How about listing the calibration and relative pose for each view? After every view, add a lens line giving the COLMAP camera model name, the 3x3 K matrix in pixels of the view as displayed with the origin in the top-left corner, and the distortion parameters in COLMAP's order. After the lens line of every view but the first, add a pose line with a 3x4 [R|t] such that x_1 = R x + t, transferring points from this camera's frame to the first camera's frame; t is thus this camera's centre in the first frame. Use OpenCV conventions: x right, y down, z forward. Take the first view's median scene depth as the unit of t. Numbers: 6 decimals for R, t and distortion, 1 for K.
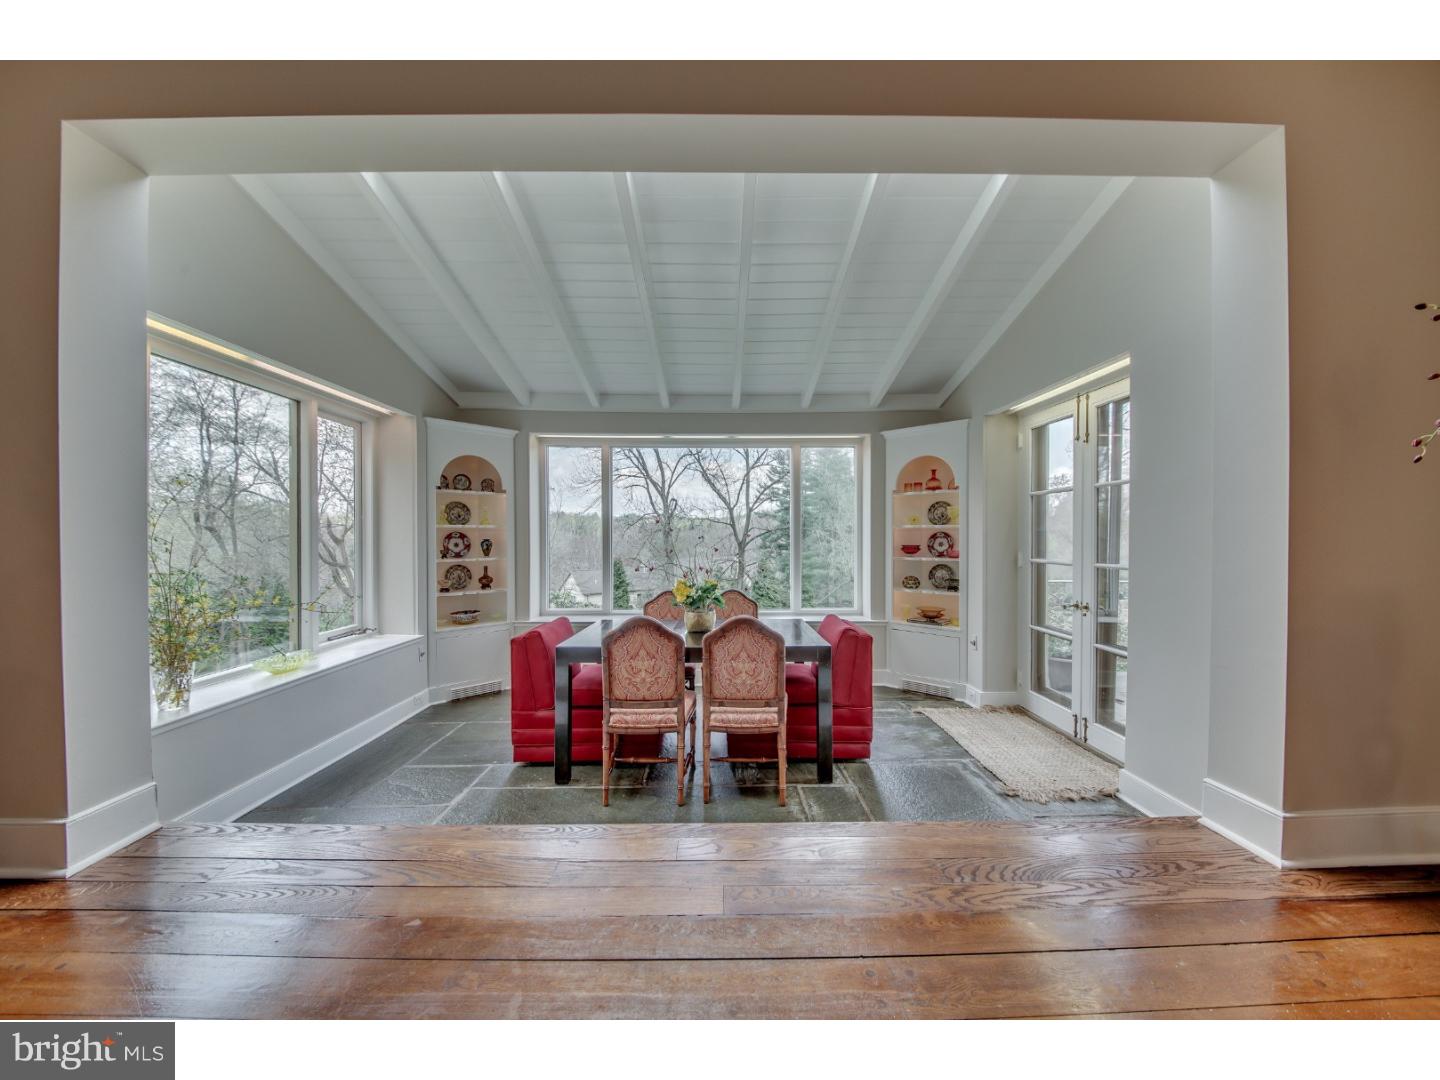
lens RADIAL K [[523.8, 0, 714.6], [0, 523.8, 543.6], [0, 0, 1]] dist [-0.032254, -0.000109]
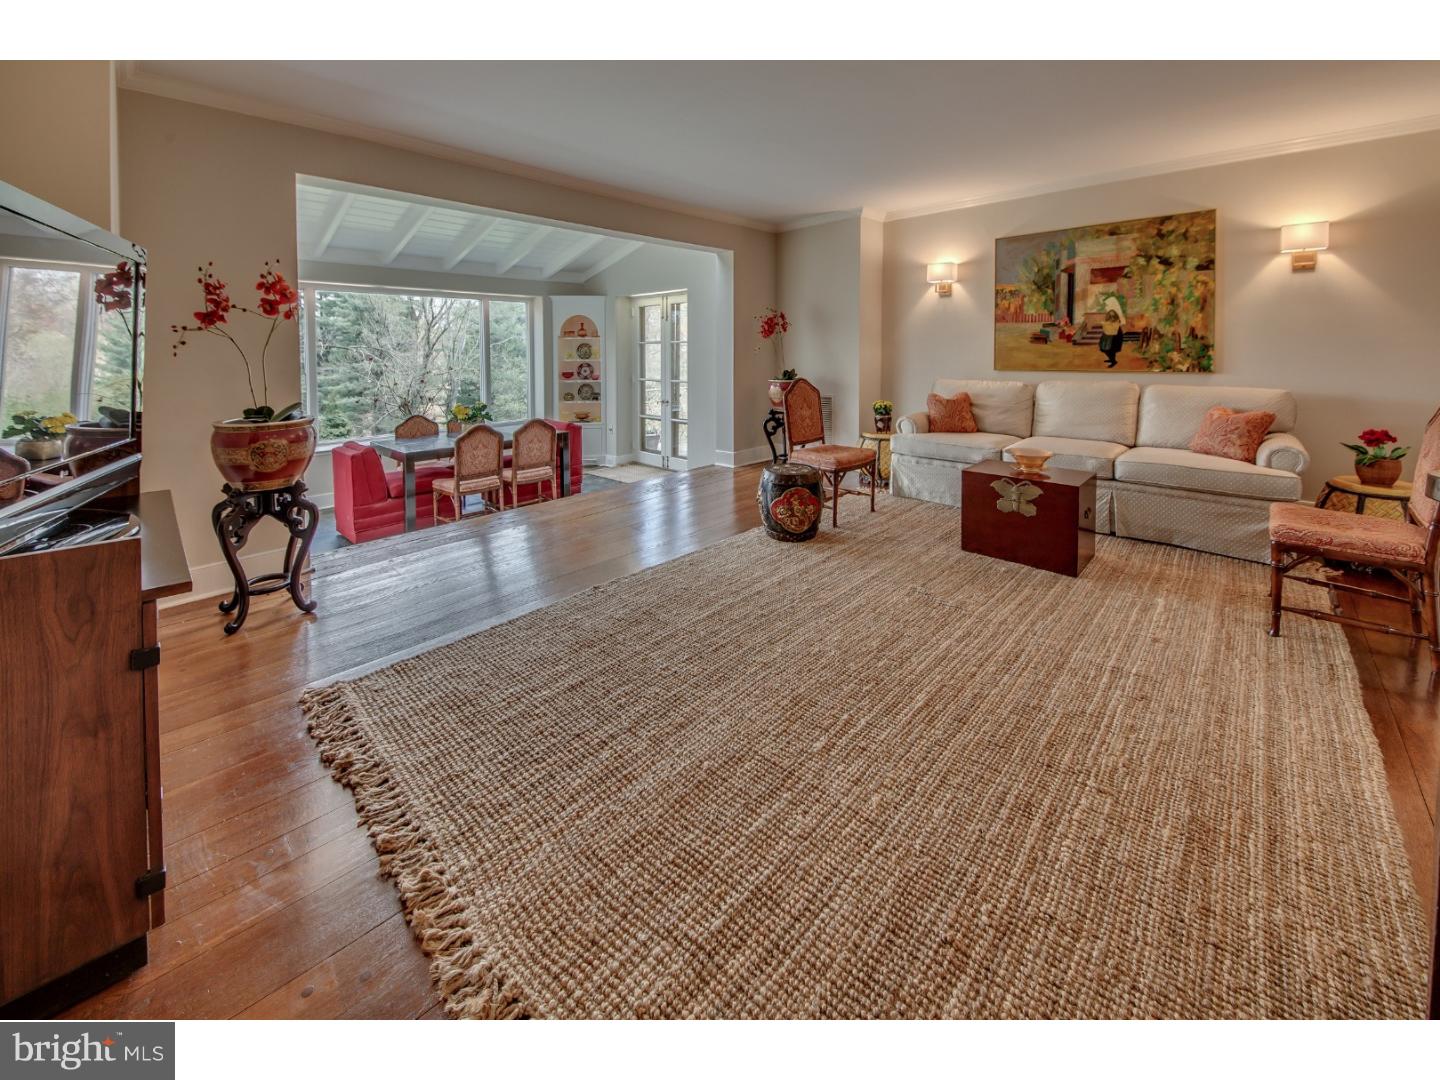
lens RADIAL K [[523.8, 0, 714.6], [0, 523.8, 543.6], [0, 0, 1]] dist [-0.032254, -0.000109]
pose [[0.690837, -0.252978, 0.677309, -0.567880], [0.011945, 0.940655, 0.339155, -0.042090], [-0.722912, -0.226211, 0.652860, -0.513660]]
